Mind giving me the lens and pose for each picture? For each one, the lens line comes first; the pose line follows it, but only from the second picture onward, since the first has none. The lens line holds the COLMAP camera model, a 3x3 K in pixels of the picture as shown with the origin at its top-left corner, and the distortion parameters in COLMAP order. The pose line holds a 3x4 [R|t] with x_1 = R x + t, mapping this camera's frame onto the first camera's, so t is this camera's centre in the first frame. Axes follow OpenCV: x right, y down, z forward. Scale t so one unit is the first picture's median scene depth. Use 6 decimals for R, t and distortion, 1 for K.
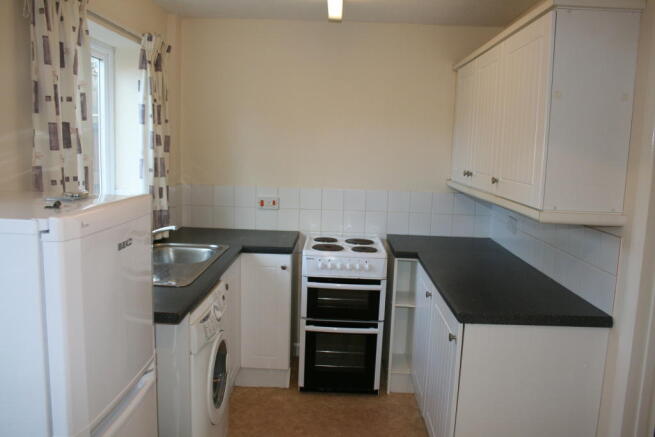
lens RADIAL K [[544.5, 0, 327.5], [0, 544.5, 218.5], [0, 0, 1]] dist [-0.159143, 0.175172]
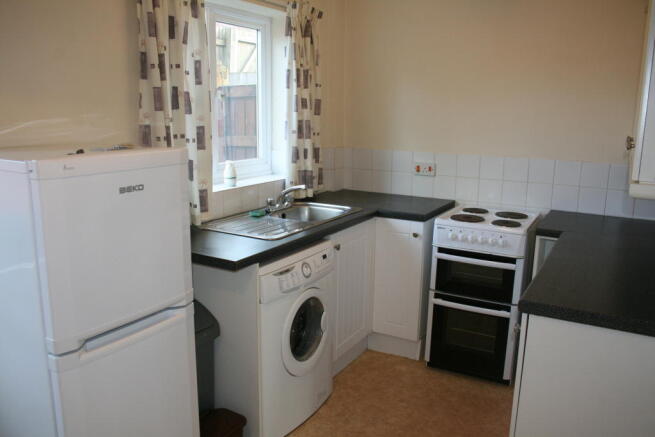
lens RADIAL K [[544.5, 0, 327.5], [0, 544.5, 218.5], [0, 0, 1]] dist [-0.159143, 0.175172]
pose [[0.877436, 0.075785, -0.473669, 0.238096], [-0.051251, 0.996600, 0.064513, 0.007187], [0.476948, -0.032330, 0.878337, 0.085967]]
